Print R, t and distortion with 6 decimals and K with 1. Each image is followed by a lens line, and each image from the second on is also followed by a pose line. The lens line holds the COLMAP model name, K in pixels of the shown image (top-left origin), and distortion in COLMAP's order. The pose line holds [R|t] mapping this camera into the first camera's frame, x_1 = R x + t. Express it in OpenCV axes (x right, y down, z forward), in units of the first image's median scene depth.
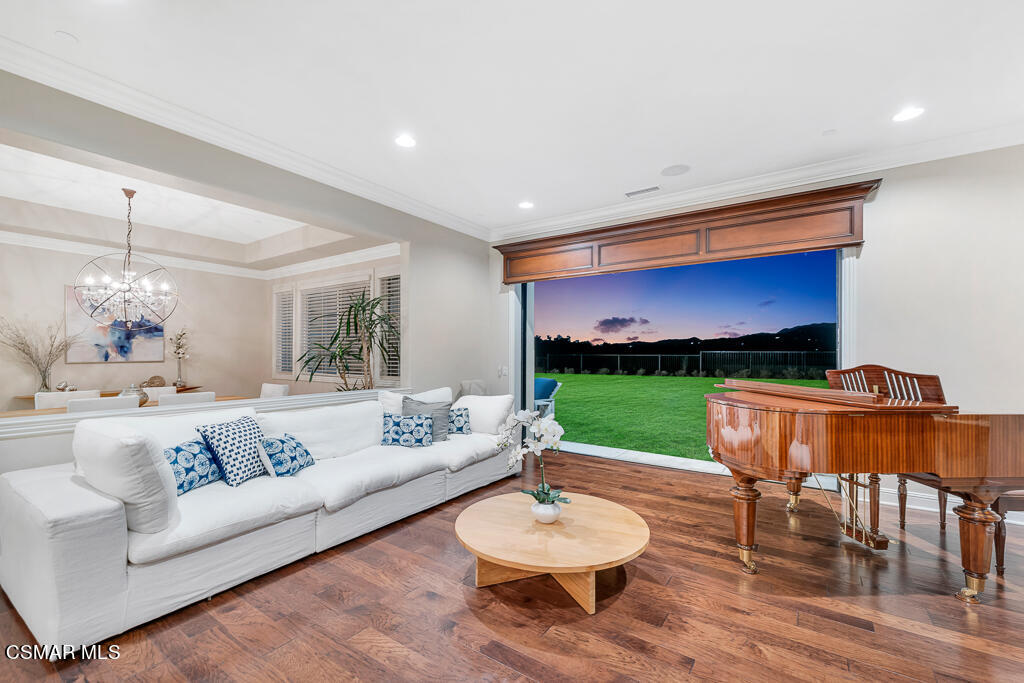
lens RADIAL K [[425.8, 0, 510.0], [0, 425.8, 346.7], [0, 0, 1]] dist [0.006071, -0.000178]
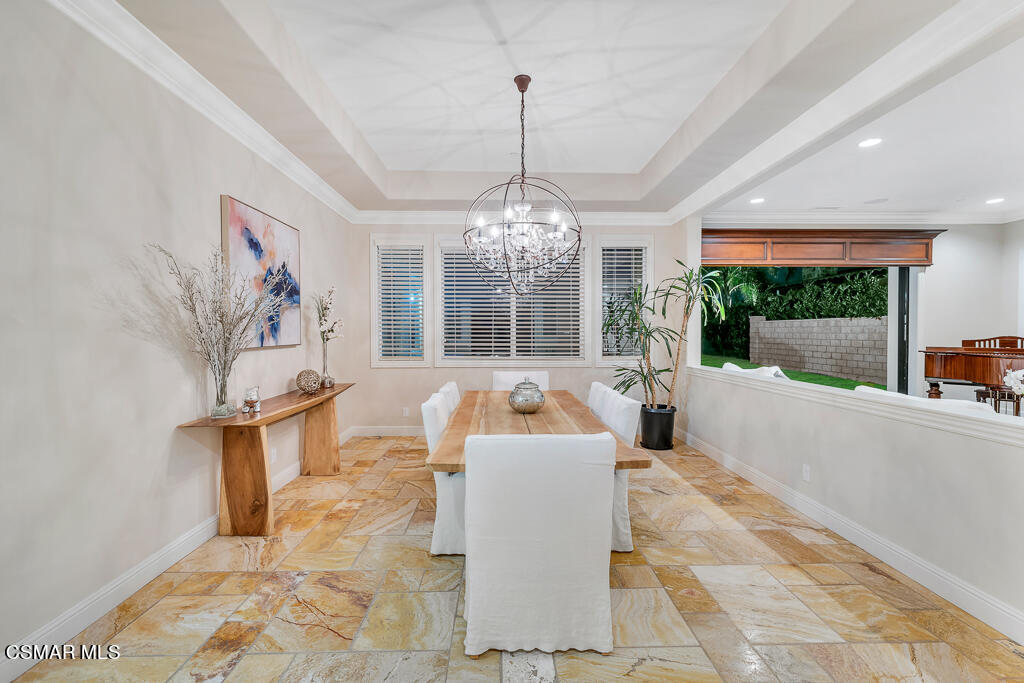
lens RADIAL K [[429.4, 0, 507.5], [0, 429.4, 340.9], [0, 0, 1]] dist [0.001421, -0.000048]
pose [[0.806034, -0.020032, 0.591530, -1.459750], [-0.006195, 0.999087, 0.042276, -0.001495], [-0.591837, -0.037741, 0.805174, 0.563538]]
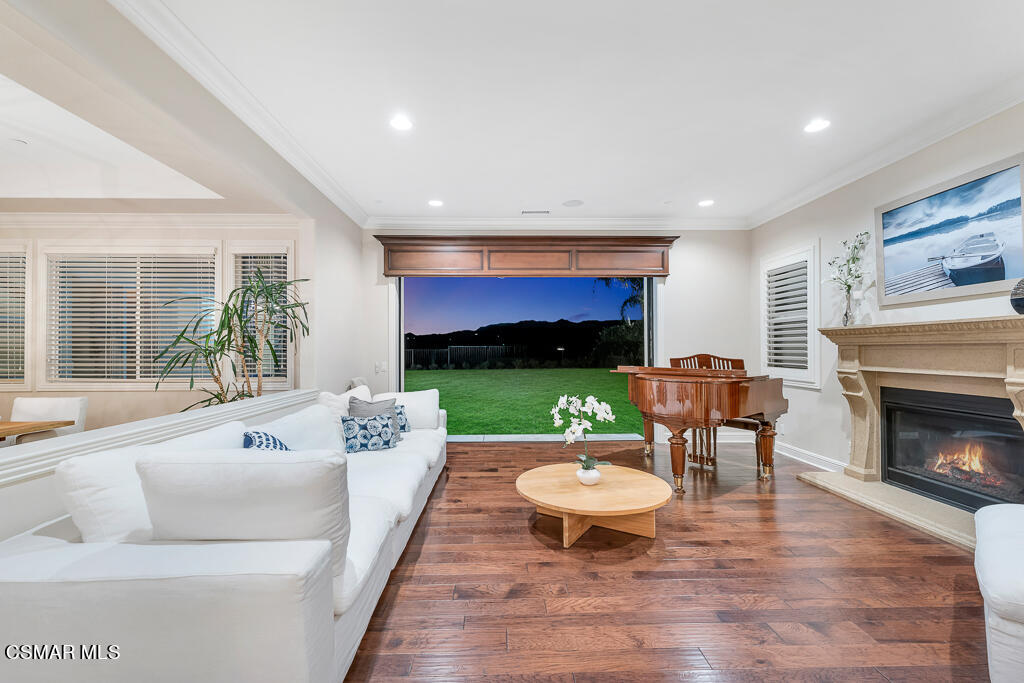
lens RADIAL K [[429.4, 0, 507.5], [0, 429.4, 340.9], [0, 0, 1]] dist [0.001421, -0.000048]
pose [[0.808978, 0.005629, 0.587811, -0.515374], [-0.004041, 0.999984, -0.004014, 0.002022], [-0.587825, 0.000872, 0.808988, 0.084248]]
